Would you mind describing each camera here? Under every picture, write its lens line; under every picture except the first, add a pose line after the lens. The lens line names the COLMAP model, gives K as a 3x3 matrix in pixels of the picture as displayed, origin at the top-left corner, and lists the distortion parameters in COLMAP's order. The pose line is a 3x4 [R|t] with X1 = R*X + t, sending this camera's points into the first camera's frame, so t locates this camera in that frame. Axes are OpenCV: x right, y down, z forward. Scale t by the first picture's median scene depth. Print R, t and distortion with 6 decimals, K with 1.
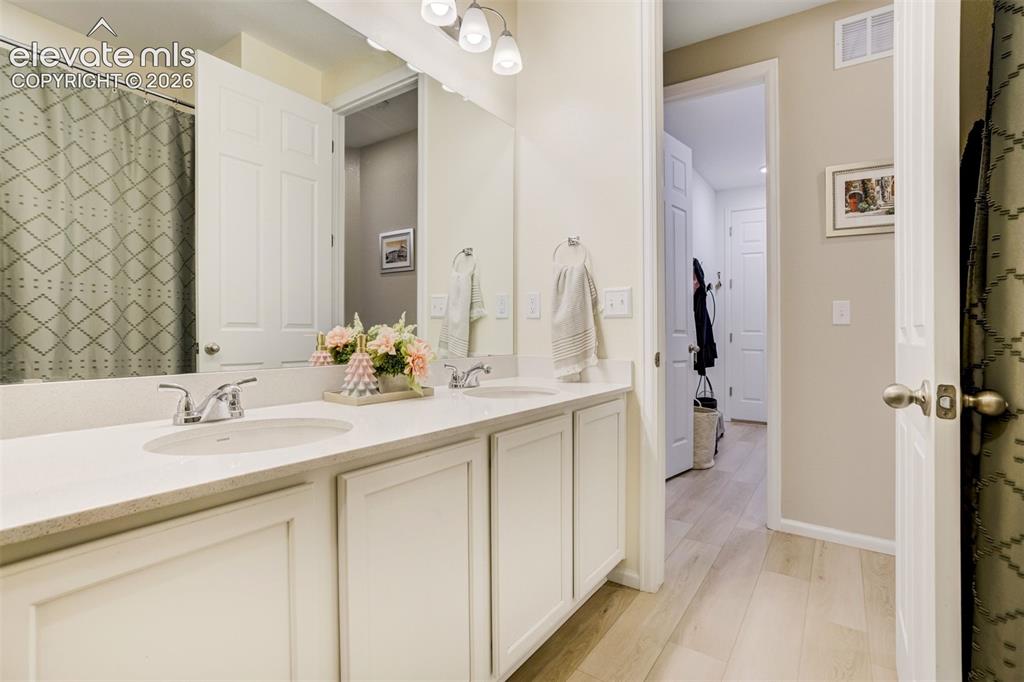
lens RADIAL K [[483.9, 0, 512.0], [0, 483.9, 341.0], [0, 0, 1]] dist [-0.019863, 0.000135]
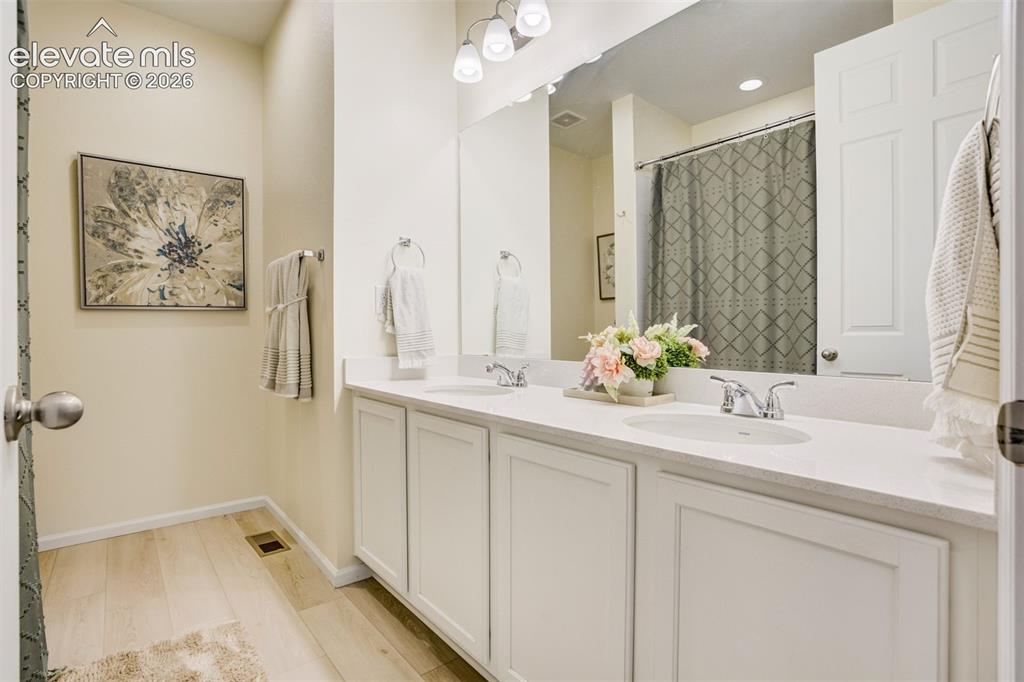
lens RADIAL K [[483.9, 0, 512.0], [0, 483.9, 341.0], [0, 0, 1]] dist [-0.019863, 0.000135]
pose [[-0.267394, -0.003852, -0.963580, 0.522835], [-0.021713, 0.999762, 0.002029, 0.001194], [0.963343, 0.021465, -0.267414, 0.755887]]
